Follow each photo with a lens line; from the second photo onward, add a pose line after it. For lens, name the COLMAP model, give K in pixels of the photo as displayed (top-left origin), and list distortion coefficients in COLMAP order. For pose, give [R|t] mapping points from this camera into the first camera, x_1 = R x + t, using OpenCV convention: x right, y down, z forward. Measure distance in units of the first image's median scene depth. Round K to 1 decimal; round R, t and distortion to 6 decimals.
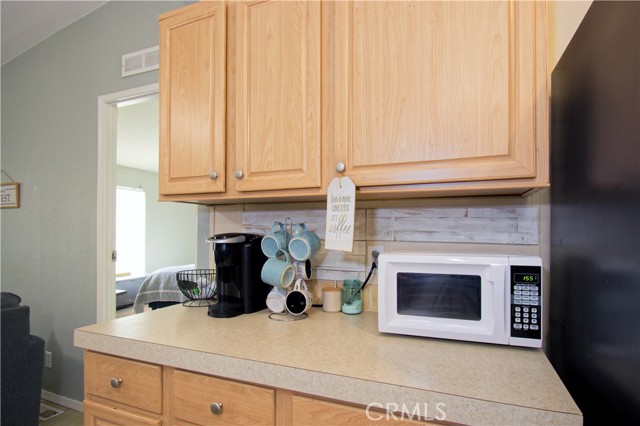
lens RADIAL K [[349.4, 0, 319.8], [0, 349.4, 229.1], [0, 0, 1]] dist [-0.000484, -0.000144]
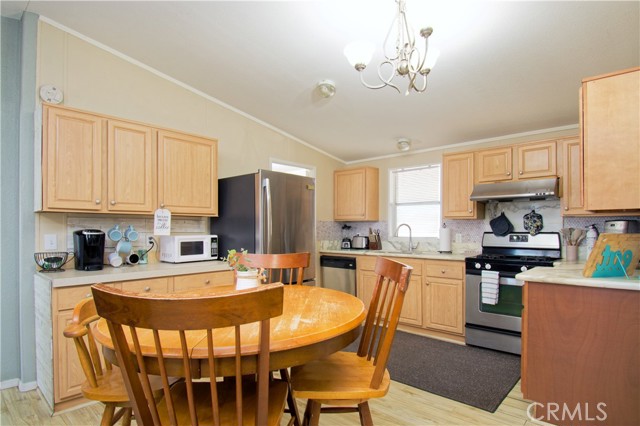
lens RADIAL K [[340.9, 0, 318.7], [0, 340.9, 228.7], [0, 0, 1]] dist [-0.002344, -0.001261]
pose [[0.336648, -0.003029, 0.941626, -2.154139], [-0.000986, 0.999993, 0.003569, -0.001948], [-0.941630, -0.002130, 0.336643, -1.117810]]
